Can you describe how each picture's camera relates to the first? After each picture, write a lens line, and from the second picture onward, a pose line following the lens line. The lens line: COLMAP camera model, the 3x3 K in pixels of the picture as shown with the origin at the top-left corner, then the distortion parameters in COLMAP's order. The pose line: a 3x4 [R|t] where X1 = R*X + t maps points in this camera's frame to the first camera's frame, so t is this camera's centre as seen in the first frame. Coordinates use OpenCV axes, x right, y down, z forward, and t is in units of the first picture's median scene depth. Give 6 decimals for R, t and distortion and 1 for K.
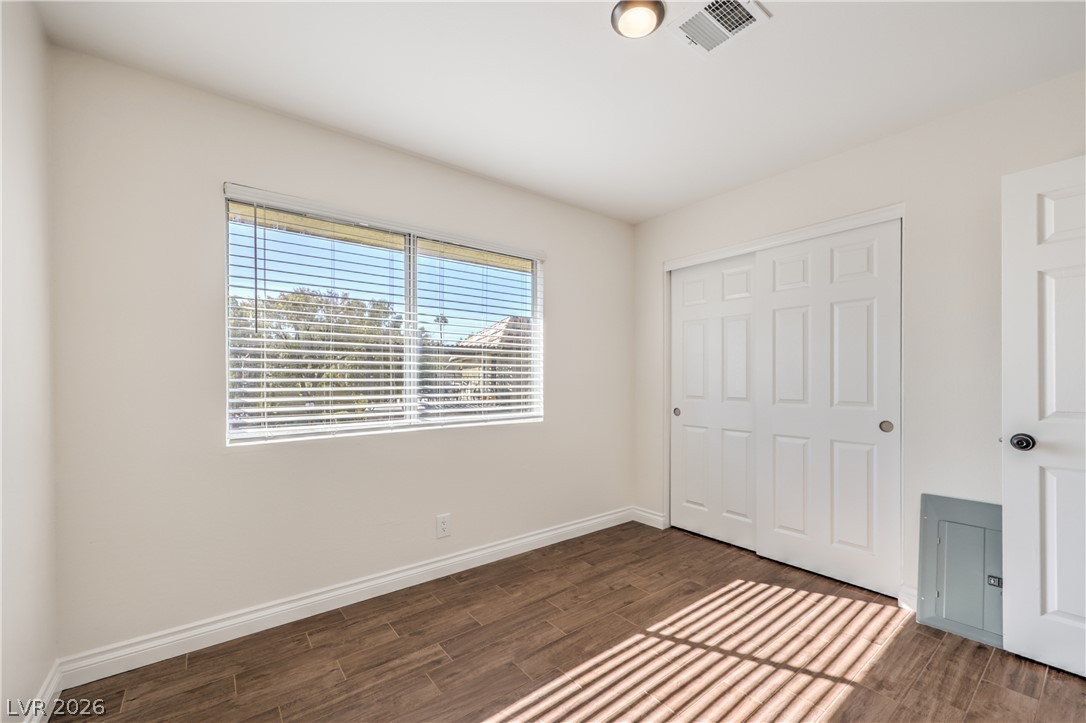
lens RADIAL K [[441.1, 0, 545.9], [0, 441.1, 374.4], [0, 0, 1]] dist [0.000130, 0.000120]
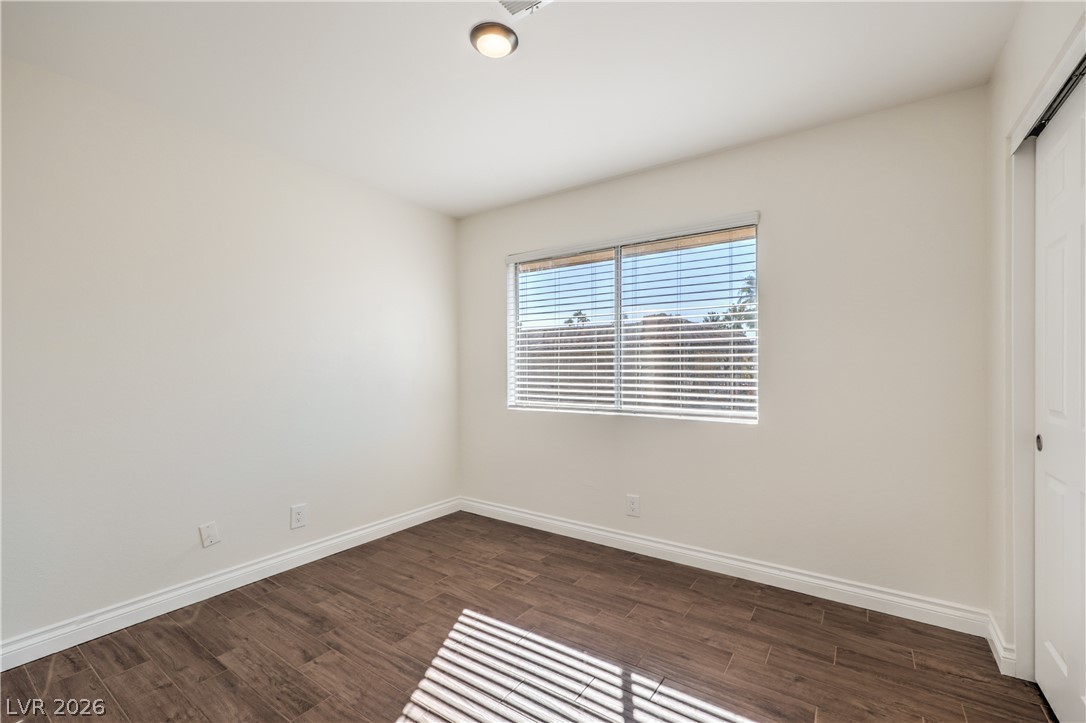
lens RADIAL K [[456.4, 0, 543.0], [0, 456.4, 361.5], [0, 0, 1]] dist [-0.000160, -0.000109]
pose [[0.299353, -0.014973, -0.954025, 0.827947], [0.009974, 0.999871, -0.012563, 0.000425], [0.954090, -0.005755, 0.299464, 0.482025]]
